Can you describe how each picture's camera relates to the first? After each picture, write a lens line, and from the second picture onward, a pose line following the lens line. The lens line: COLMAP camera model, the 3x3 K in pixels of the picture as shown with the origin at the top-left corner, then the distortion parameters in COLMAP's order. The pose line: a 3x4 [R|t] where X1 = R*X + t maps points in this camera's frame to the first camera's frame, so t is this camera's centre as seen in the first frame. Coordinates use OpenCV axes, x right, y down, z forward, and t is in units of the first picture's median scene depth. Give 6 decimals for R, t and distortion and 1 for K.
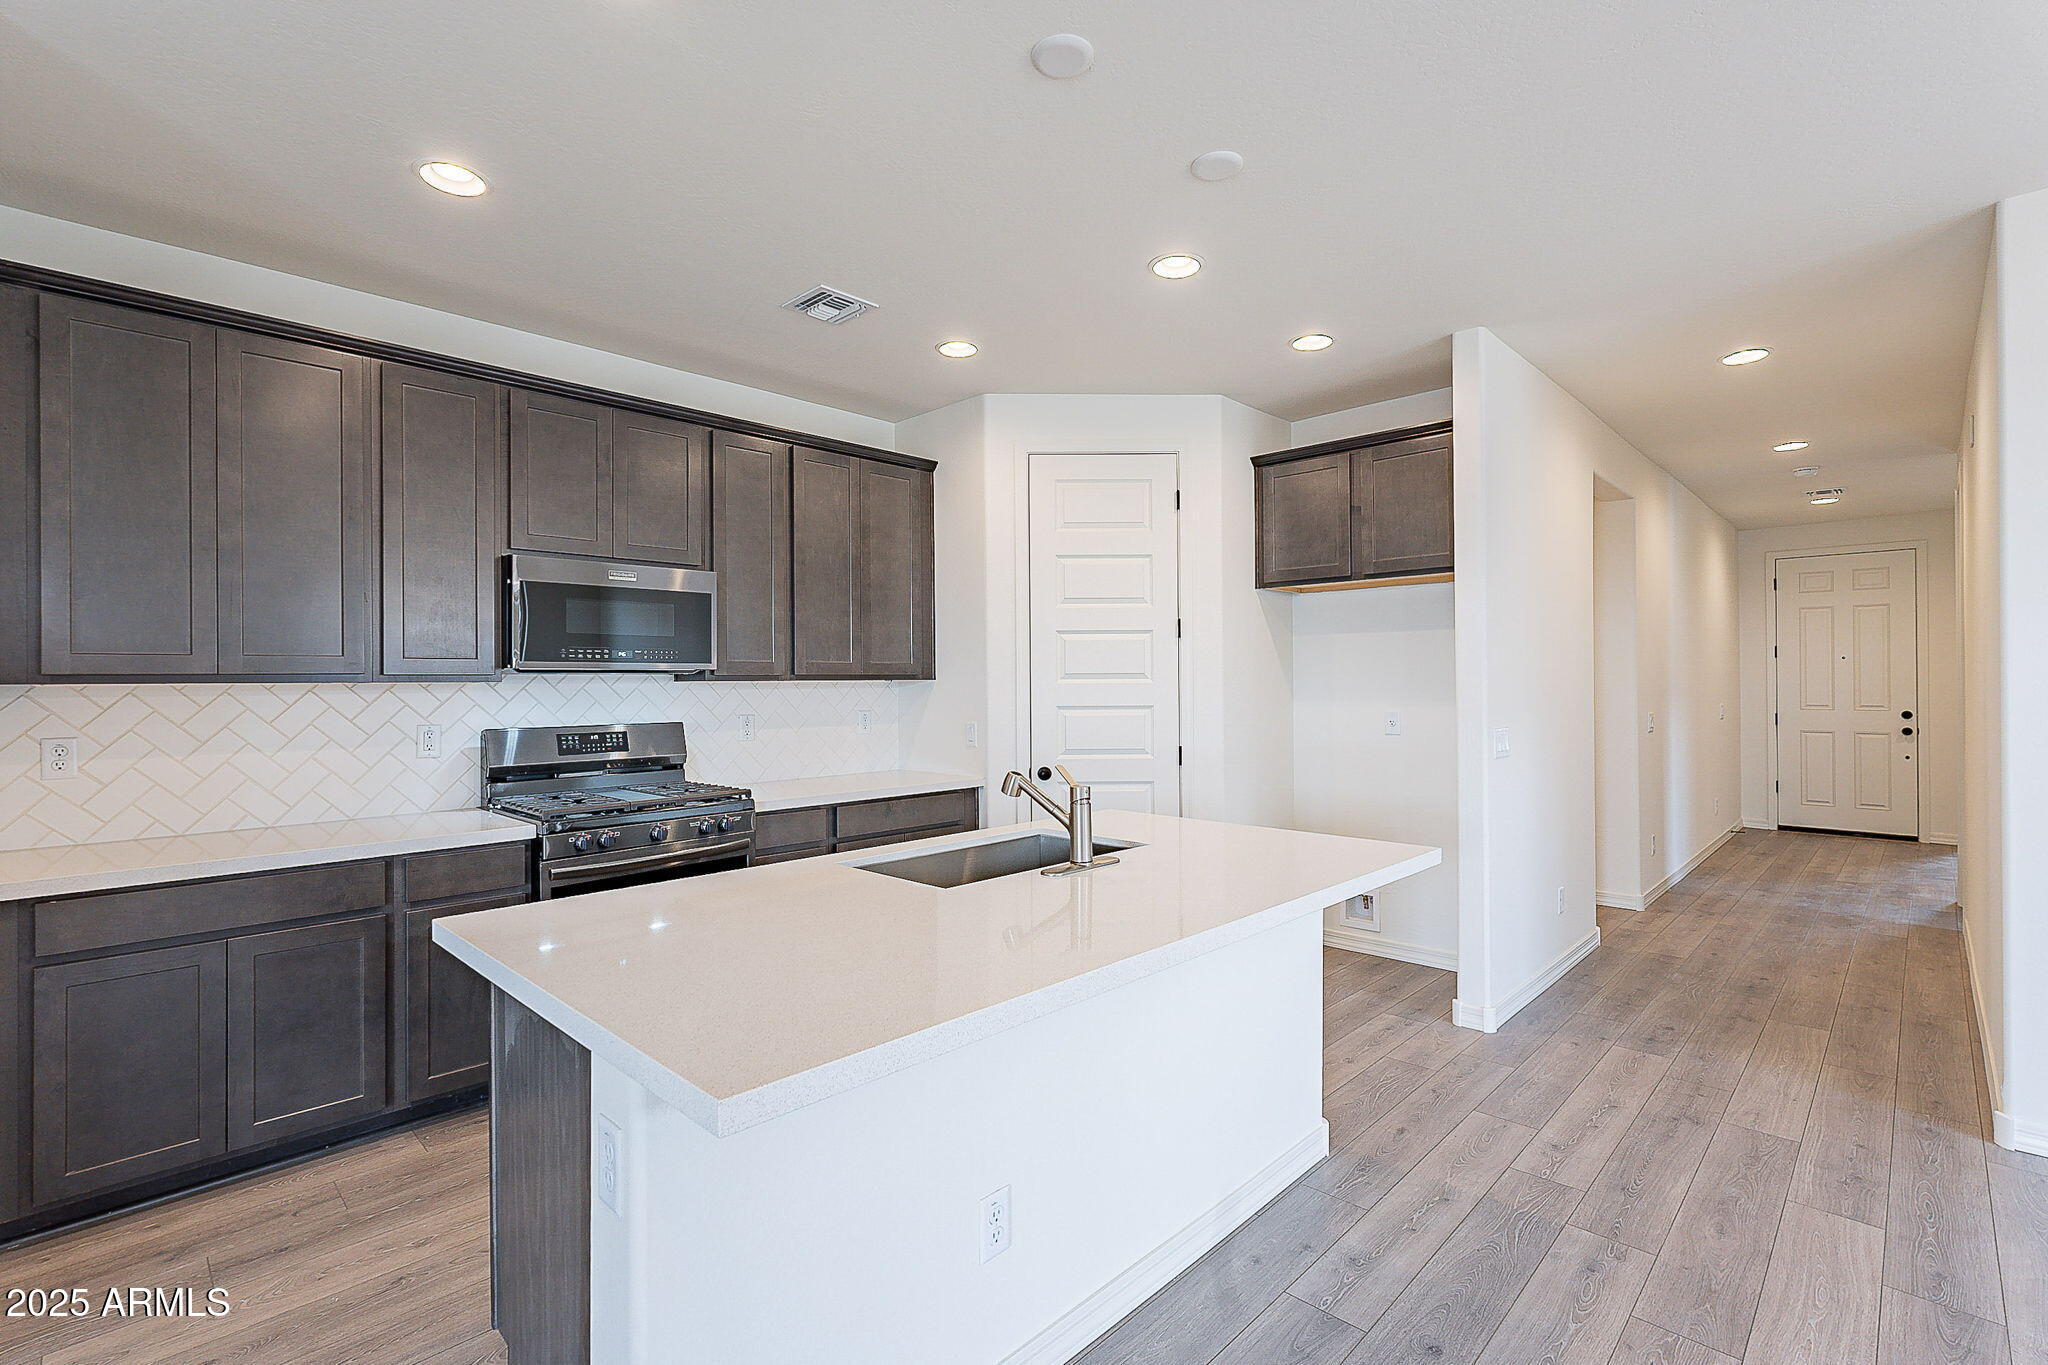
lens RADIAL K [[915.8, 0, 1026.2], [0, 915.8, 675.0], [0, 0, 1]] dist [-0.003619, 0.001351]
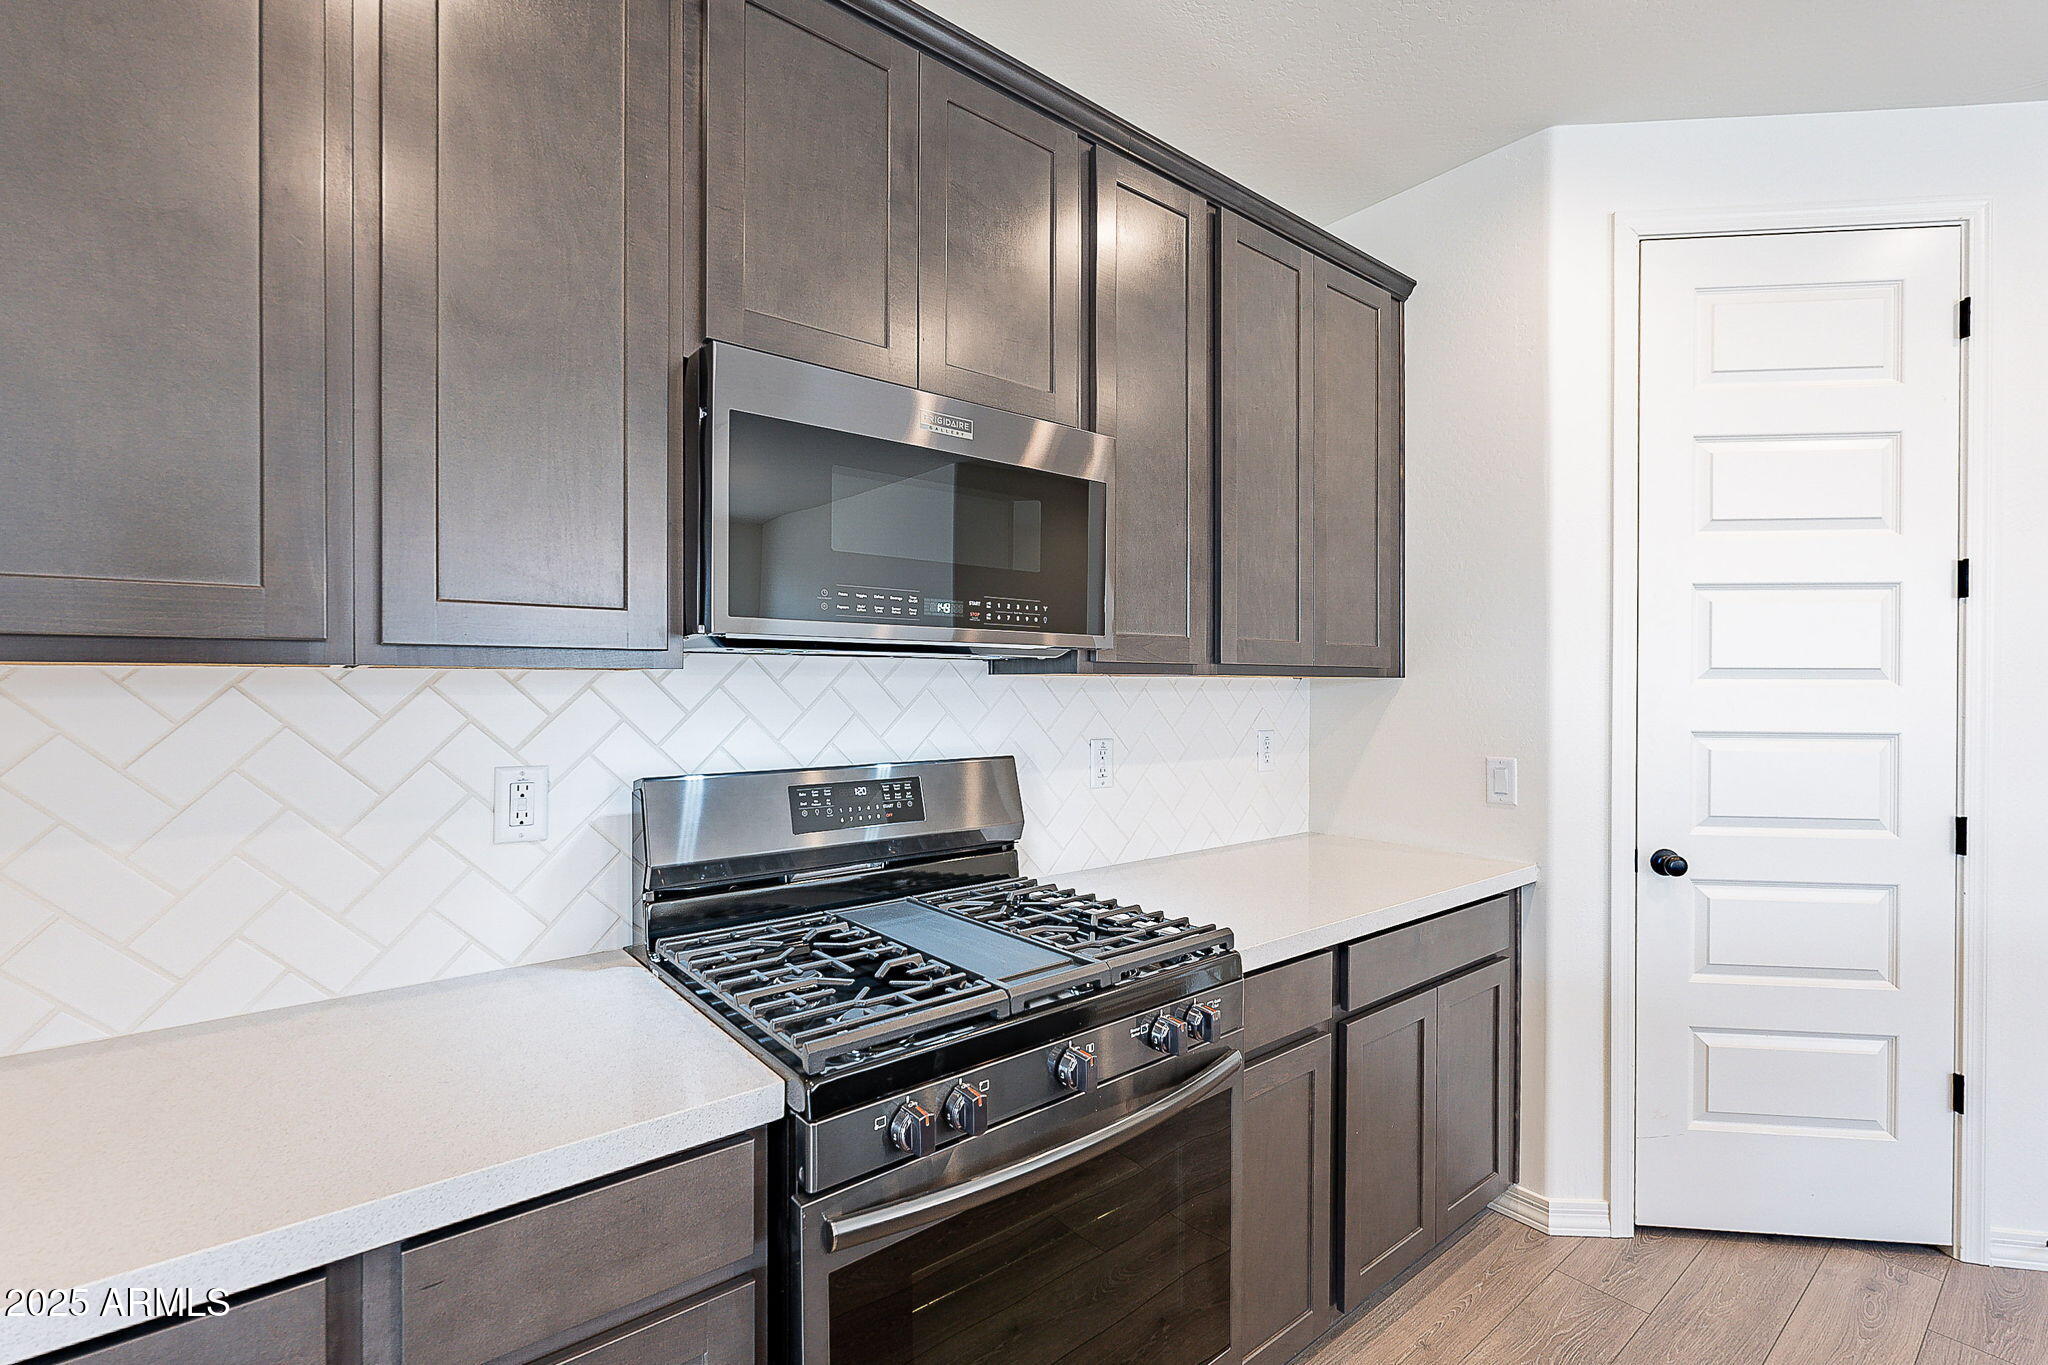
lens RADIAL K [[898.5, 0, 1024.0], [0, 898.5, 682.5], [0, 0, 1]] dist [-0.004037, -0.000100]
pose [[0.992702, 0.011471, -0.120044, -0.337846], [-0.010539, 0.999909, 0.008394, 0.007814], [0.120129, -0.007067, 0.992733, 0.560673]]
